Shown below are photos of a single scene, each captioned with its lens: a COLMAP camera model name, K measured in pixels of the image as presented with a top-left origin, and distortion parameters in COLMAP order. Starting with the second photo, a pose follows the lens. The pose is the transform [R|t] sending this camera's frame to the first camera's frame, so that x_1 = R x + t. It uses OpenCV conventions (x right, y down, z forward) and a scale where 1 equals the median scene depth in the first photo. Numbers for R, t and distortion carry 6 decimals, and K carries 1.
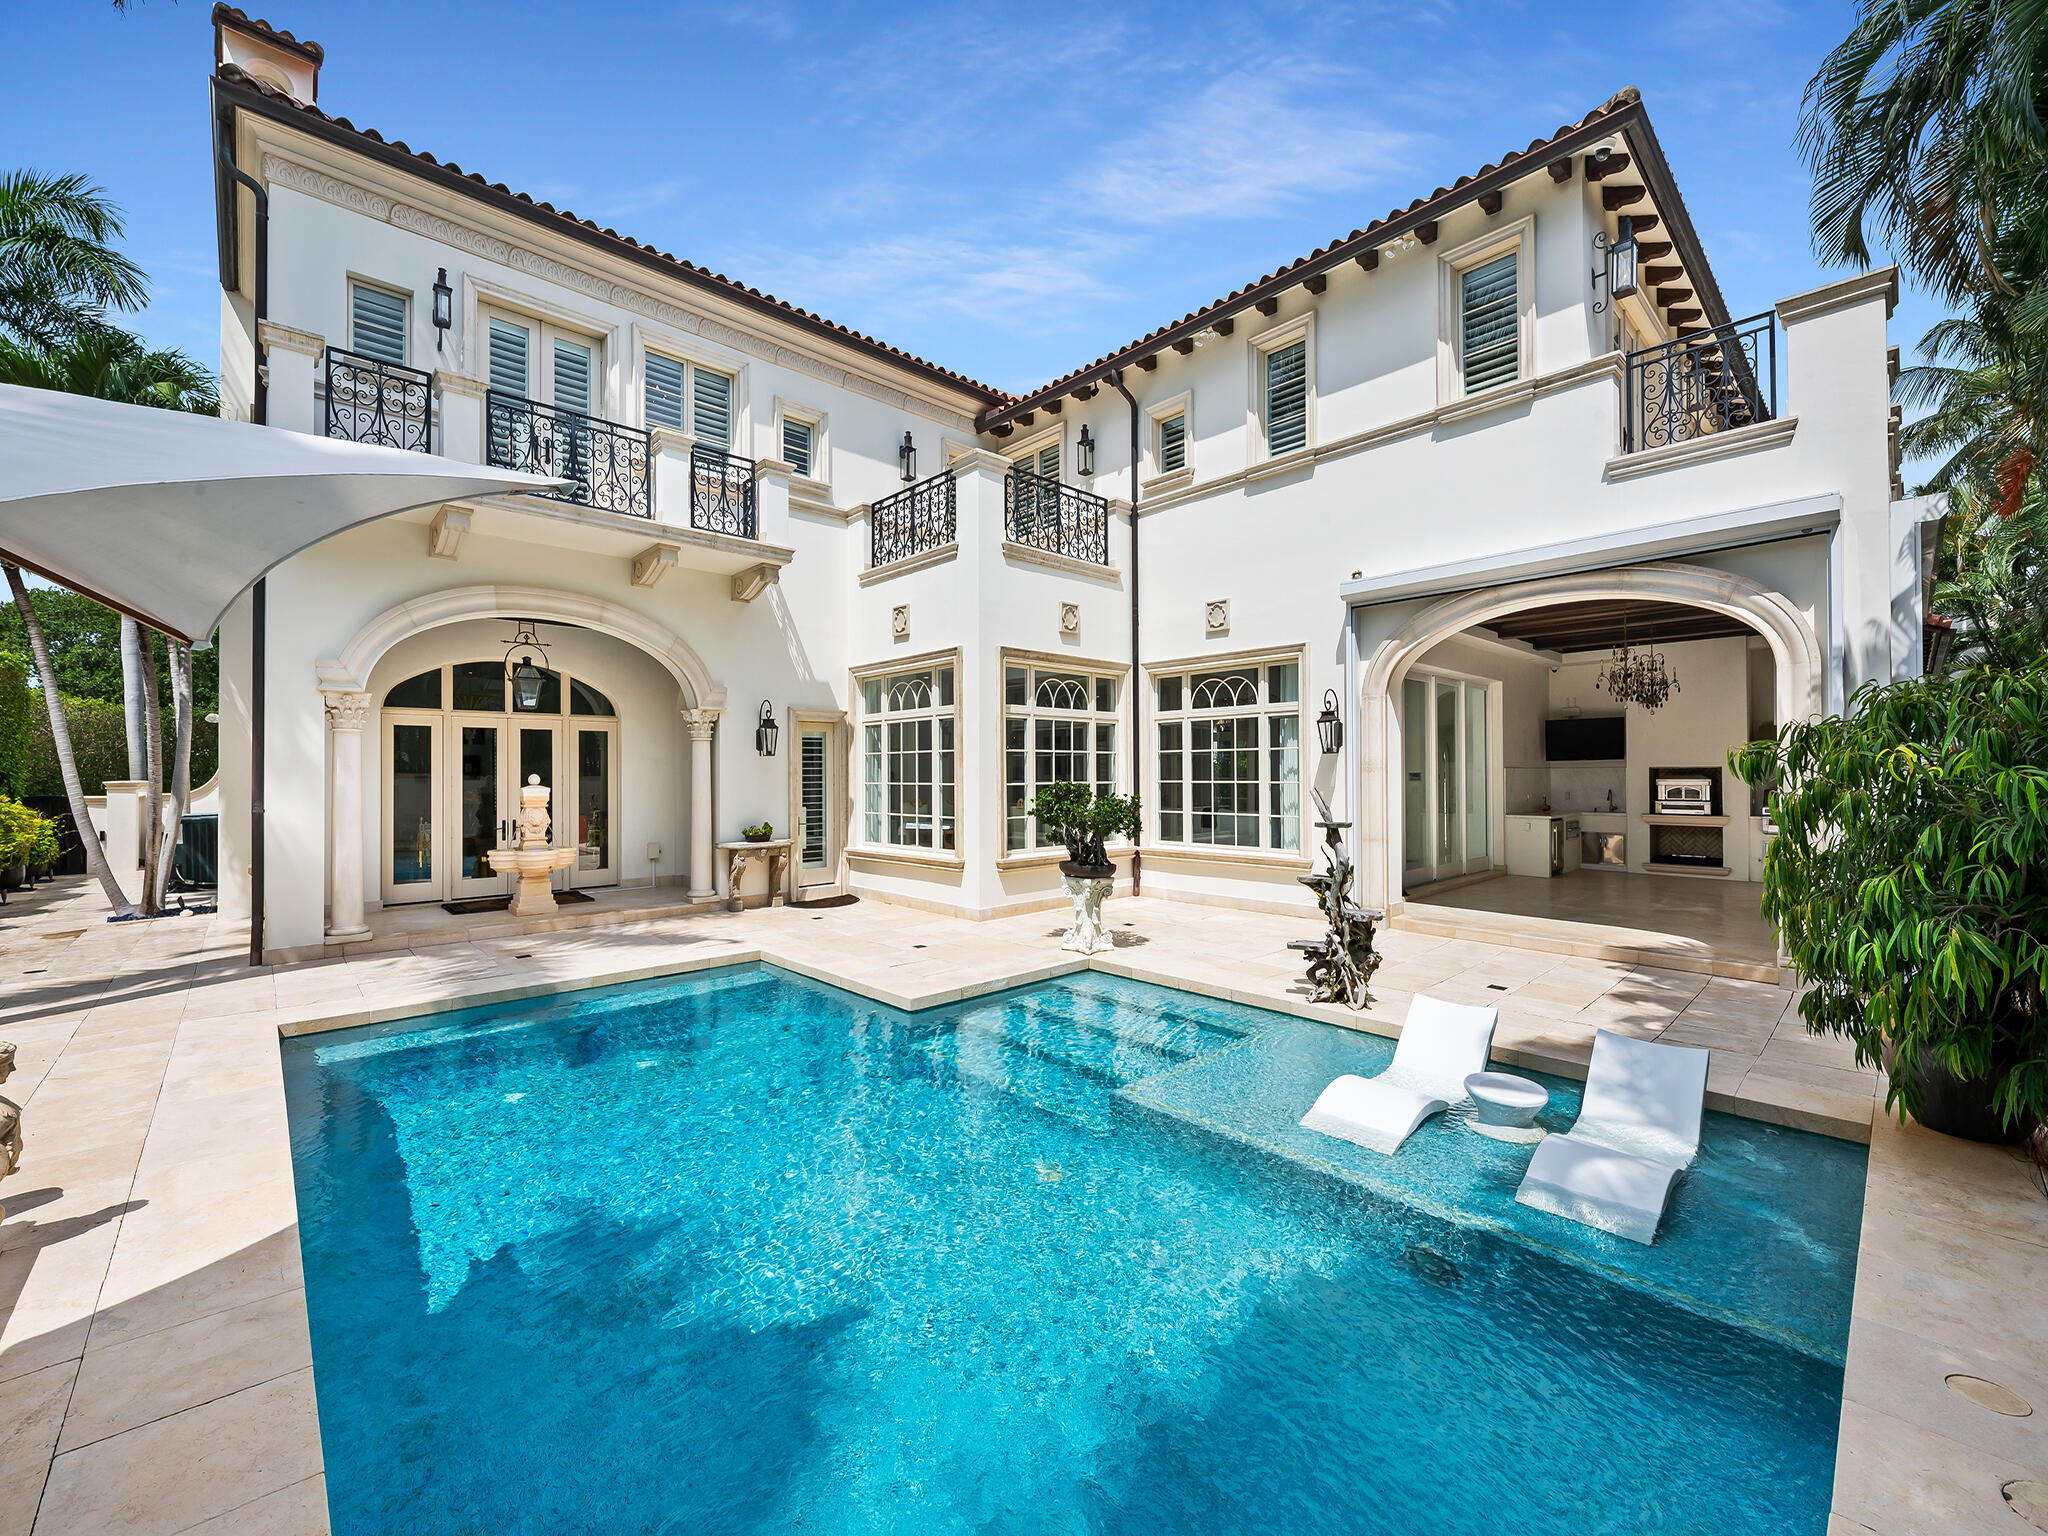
lens RADIAL K [[821.9, 0, 1024.0], [0, 821.9, 768.0], [0, 0, 1]] dist [-0.000668, -0.000360]
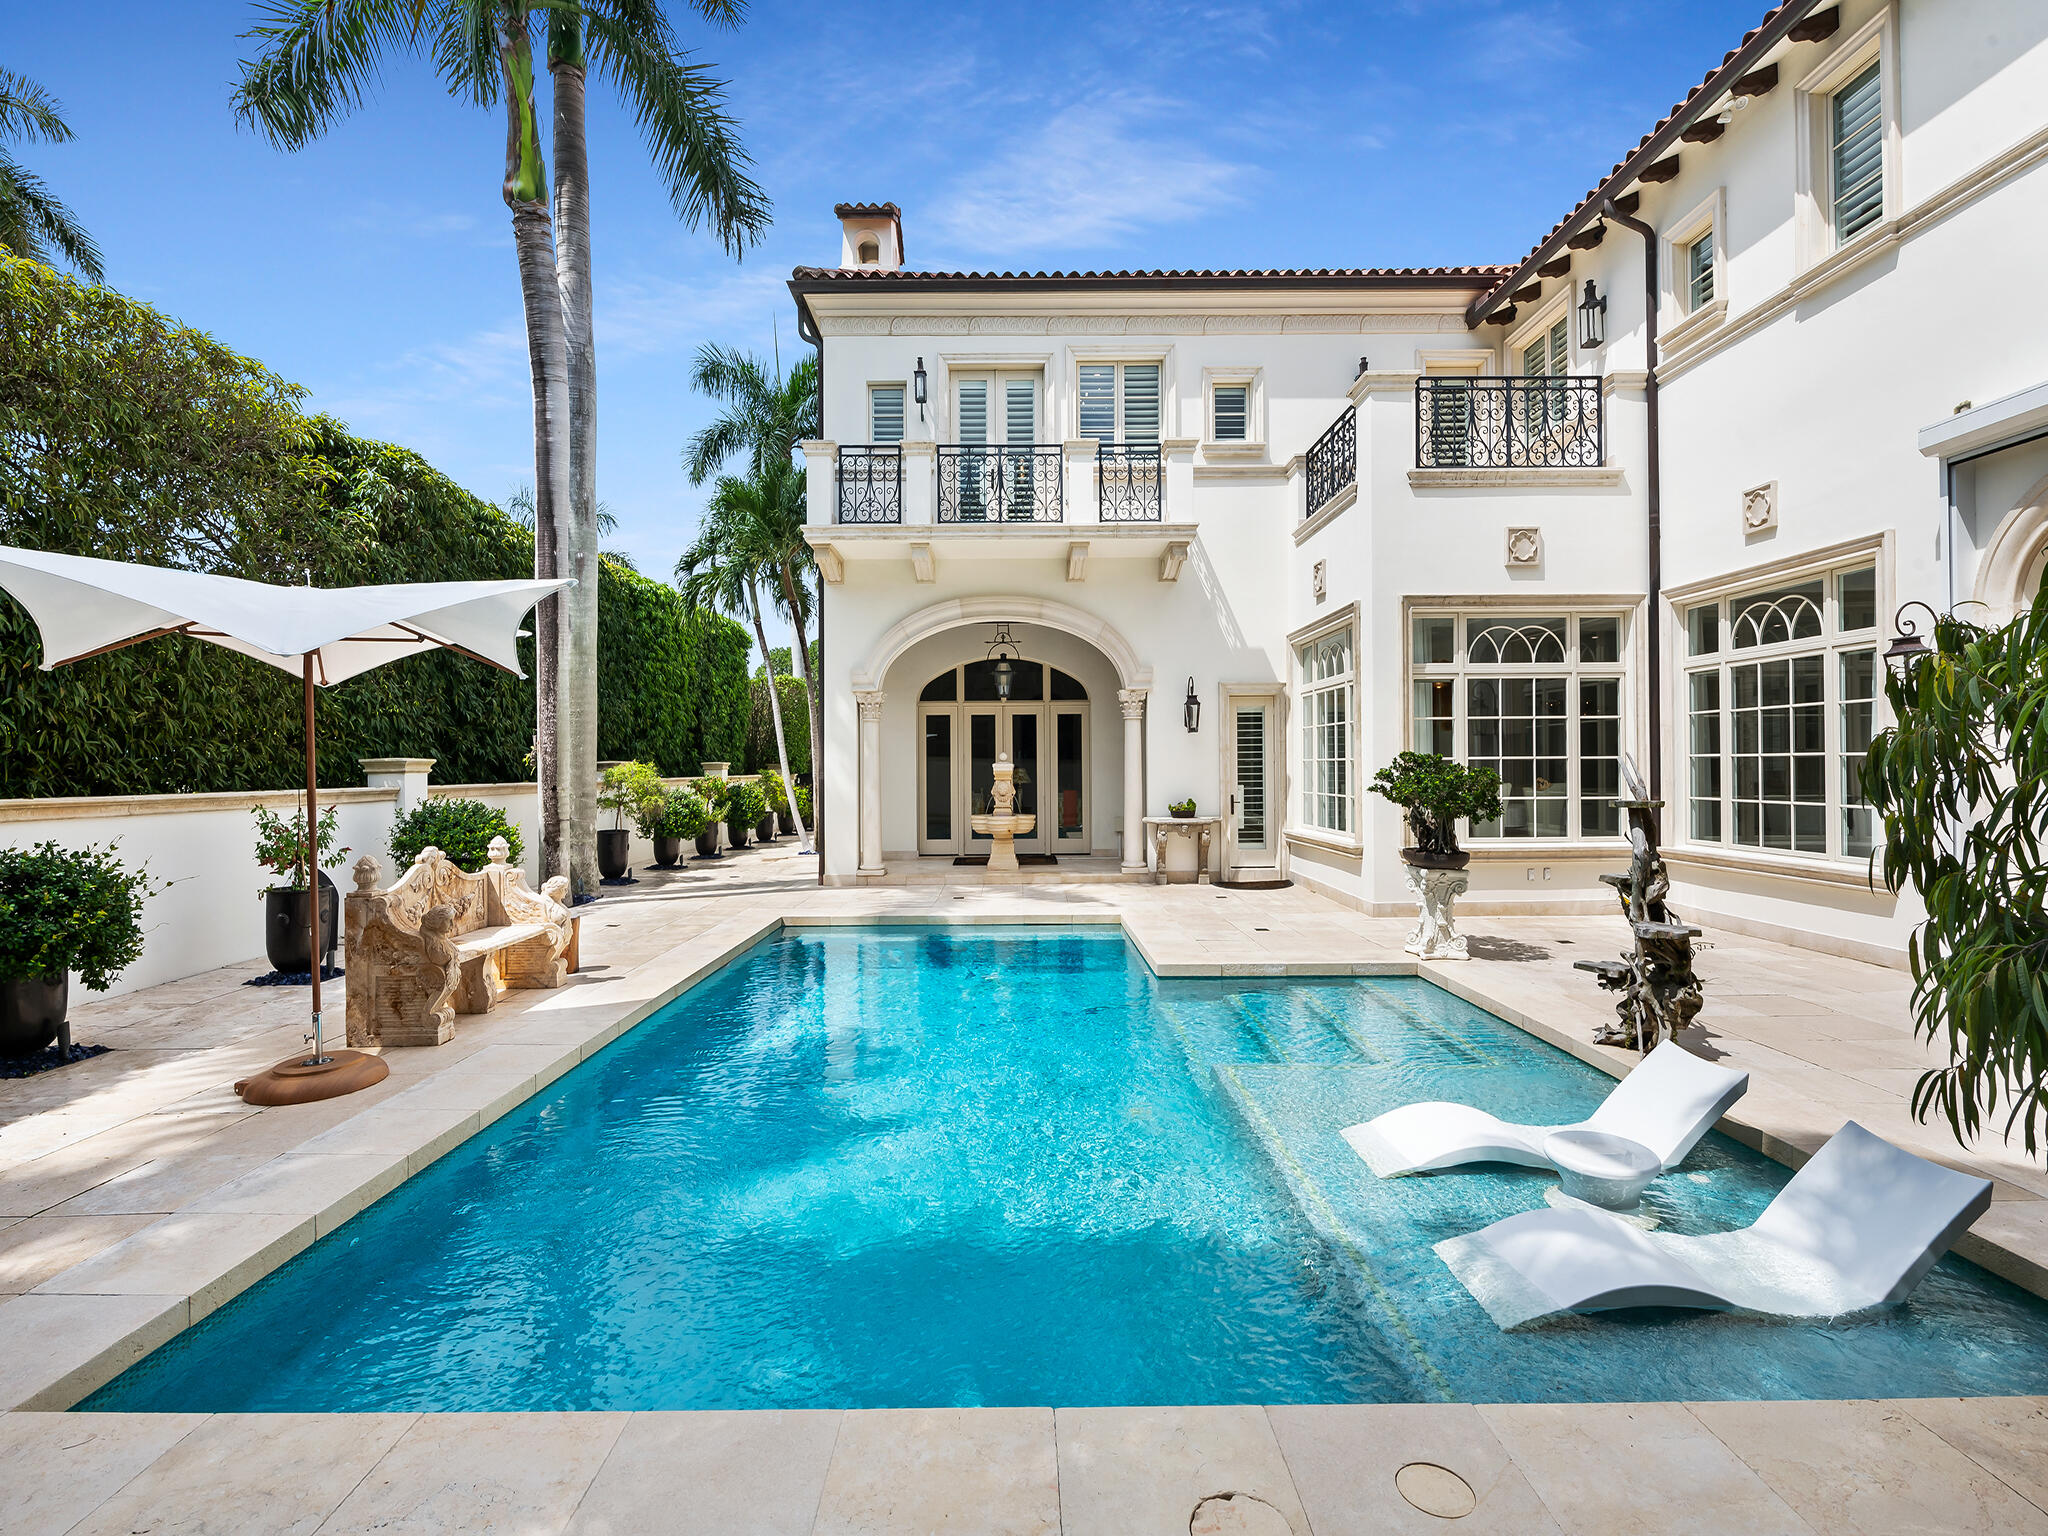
lens RADIAL K [[956.7, 0, 1019.1], [0, 956.7, 755.1], [0, 0, 1]] dist [-0.000361, -0.000384]
pose [[0.731499, -0.008449, -0.681790, 0.332500], [0.009769, 0.999950, -0.001910, 0.013257], [0.681772, -0.005263, 0.731545, 0.007174]]
